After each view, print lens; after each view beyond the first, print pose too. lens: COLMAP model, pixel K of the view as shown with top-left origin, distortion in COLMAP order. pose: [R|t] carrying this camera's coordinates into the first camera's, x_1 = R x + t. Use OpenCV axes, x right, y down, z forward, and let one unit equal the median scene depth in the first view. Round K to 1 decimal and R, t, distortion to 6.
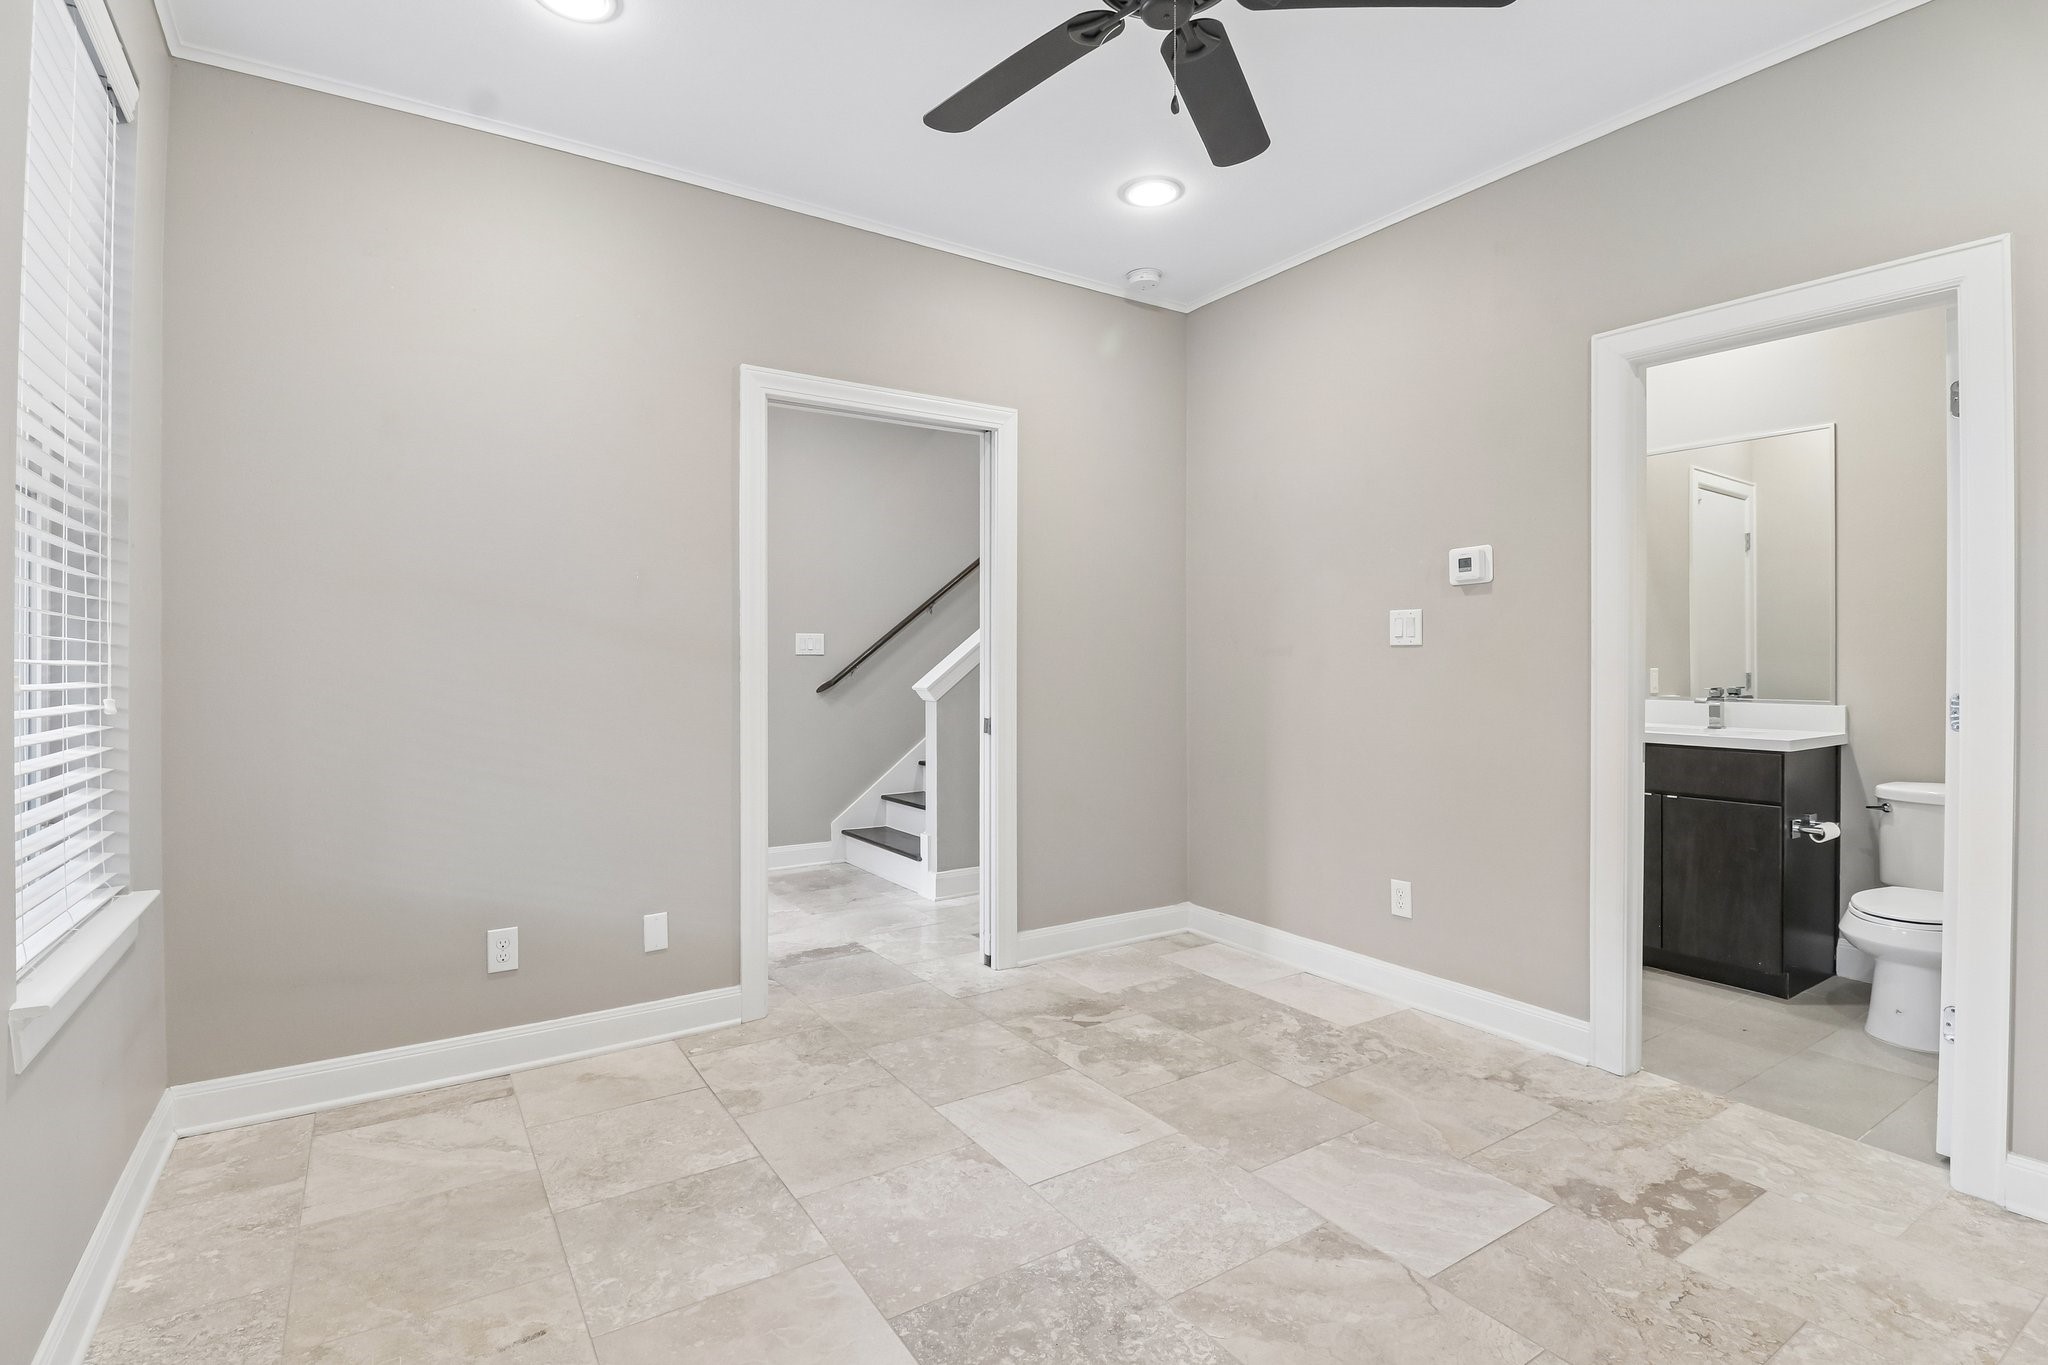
lens RADIAL K [[973.1, 0, 1024.2], [0, 973.1, 676.4], [0, 0, 1]] dist [0.002094, -0.012942]
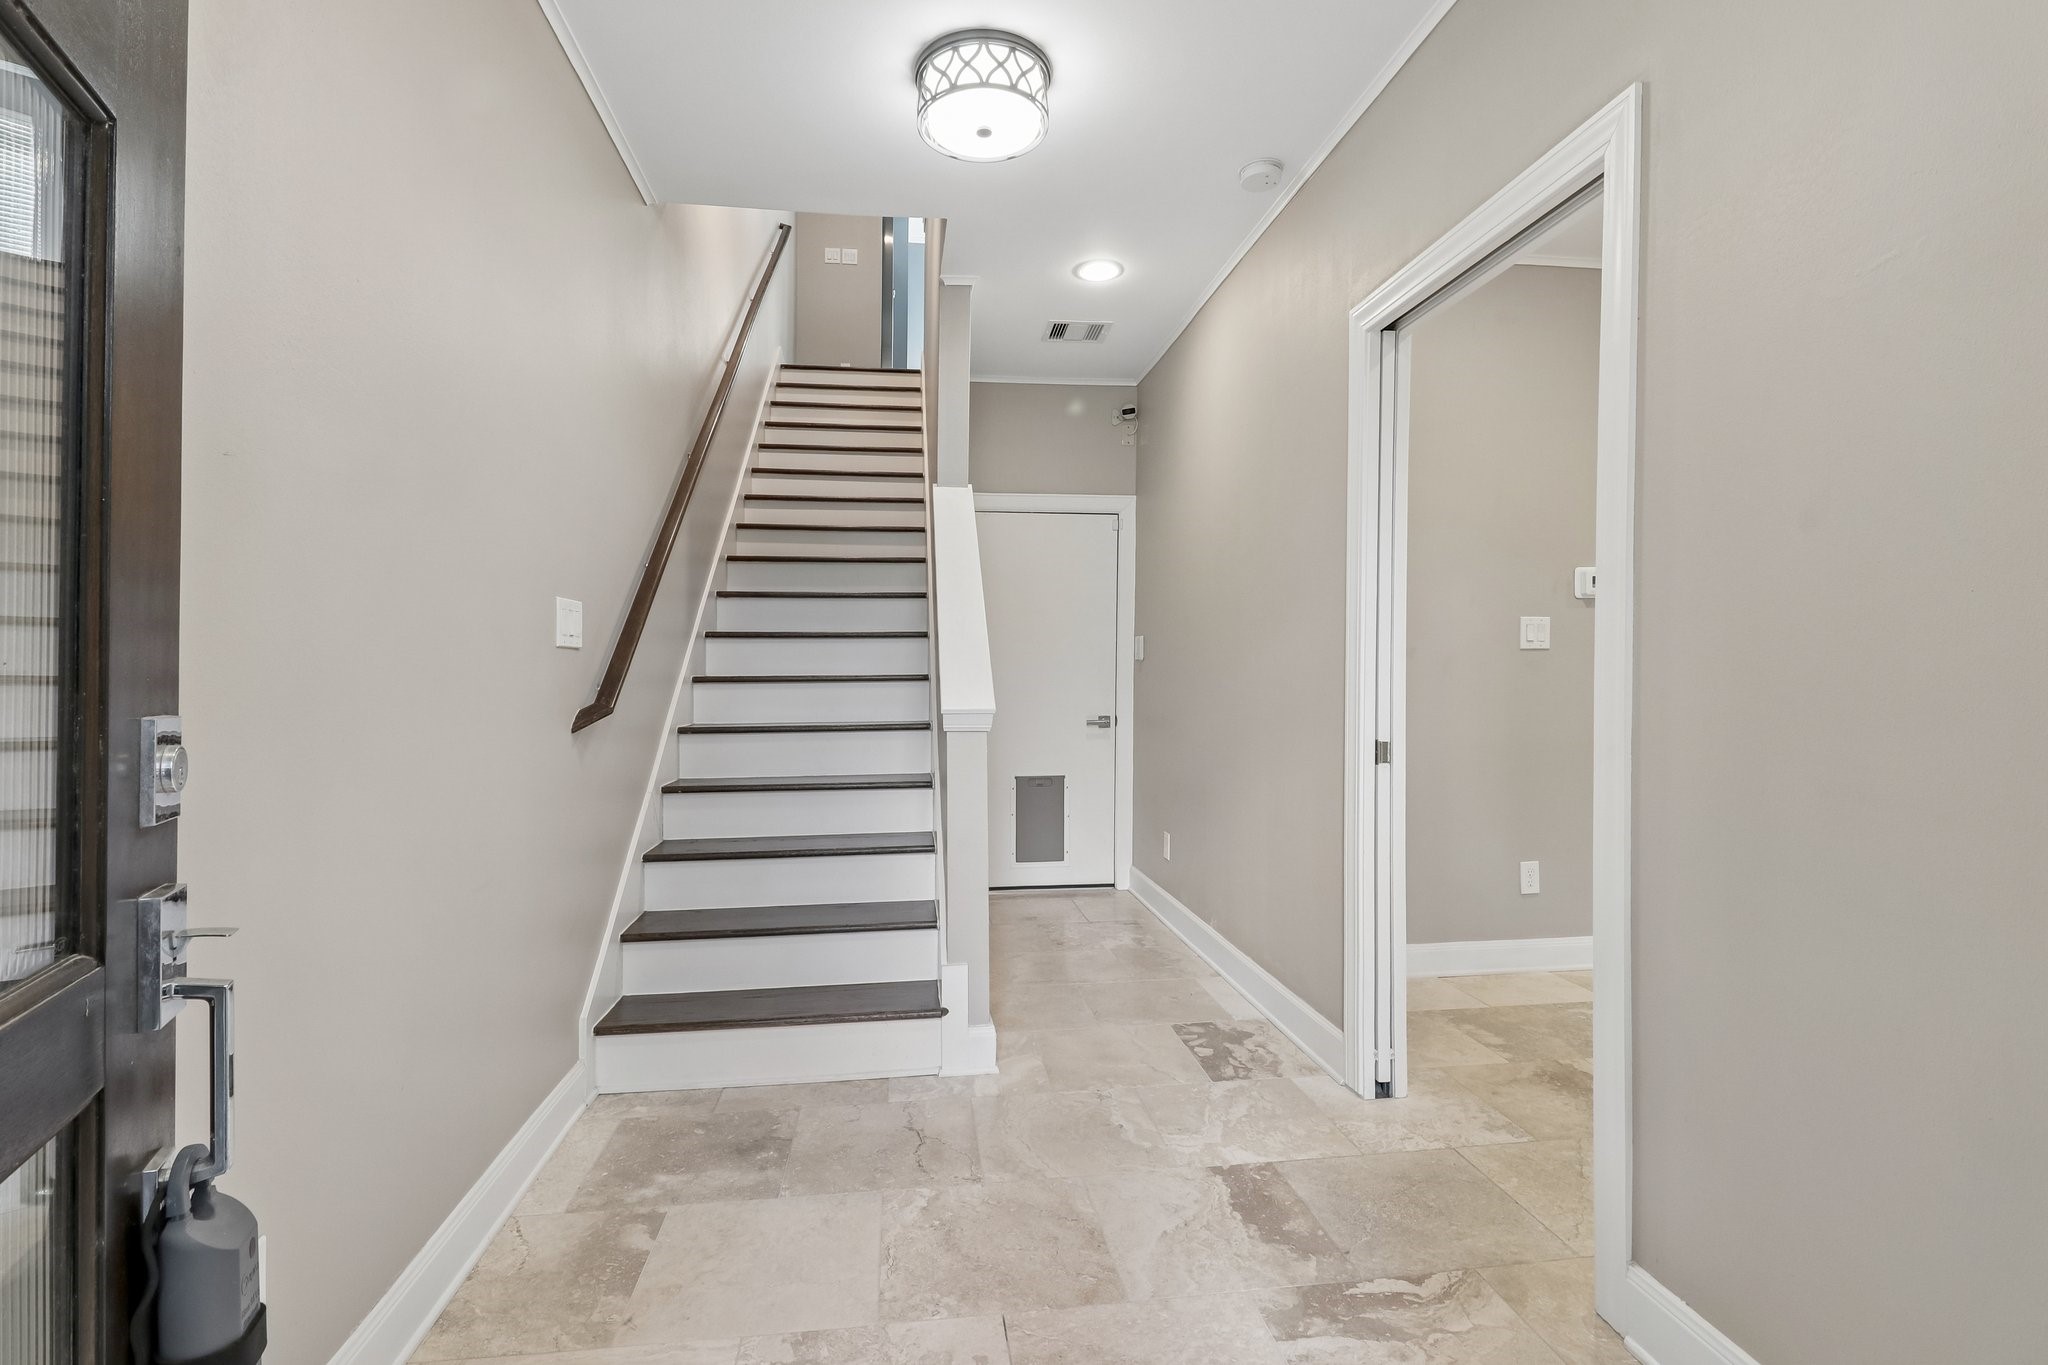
lens RADIAL K [[973.1, 0, 1024.2], [0, 973.1, 676.4], [0, 0, 1]] dist [0.002094, -0.012942]
pose [[0.445008, 0.002976, 0.895522, -1.517742], [0.022536, 0.999641, -0.014520, 0.005020], [-0.895243, 0.026643, 0.444781, 1.798847]]
